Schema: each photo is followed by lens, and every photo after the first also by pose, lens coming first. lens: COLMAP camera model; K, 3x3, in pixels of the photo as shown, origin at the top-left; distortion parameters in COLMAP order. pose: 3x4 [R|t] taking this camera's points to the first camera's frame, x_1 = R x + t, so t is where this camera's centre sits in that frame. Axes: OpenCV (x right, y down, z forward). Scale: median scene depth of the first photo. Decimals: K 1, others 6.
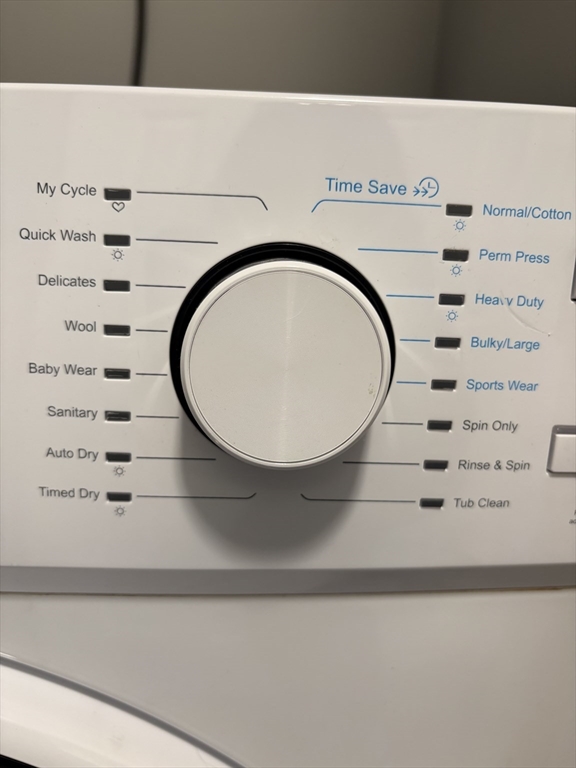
lens RADIAL K [[575.0, 0, 287.7], [0, 575.0, 423.3], [0, 0, 1]] dist [0.041430, -0.043362]
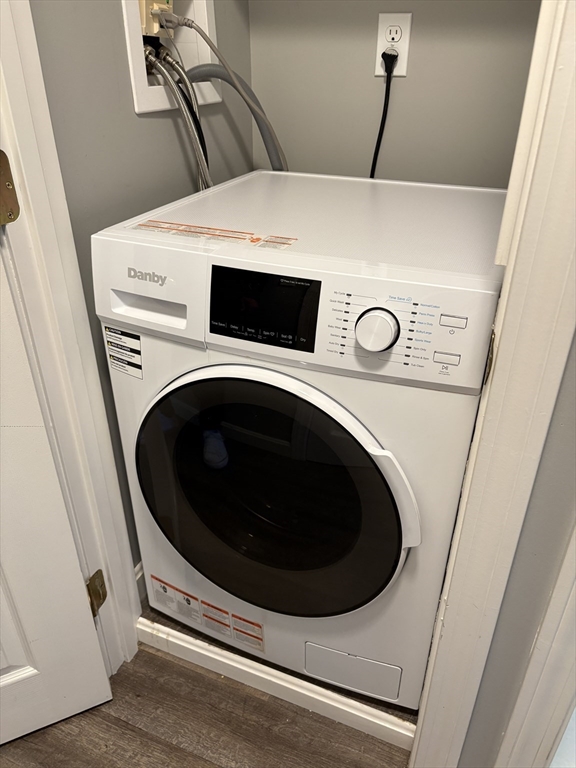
lens RADIAL K [[575.0, 0, 287.6], [0, 575.0, 384.6], [0, 0, 1]] dist [0.041430, -0.043362]
pose [[0.919368, 0.154664, -0.361721, 1.144502], [-0.110181, 0.983909, 0.140656, -0.260837], [0.377655, -0.089459, 0.921615, -3.881775]]
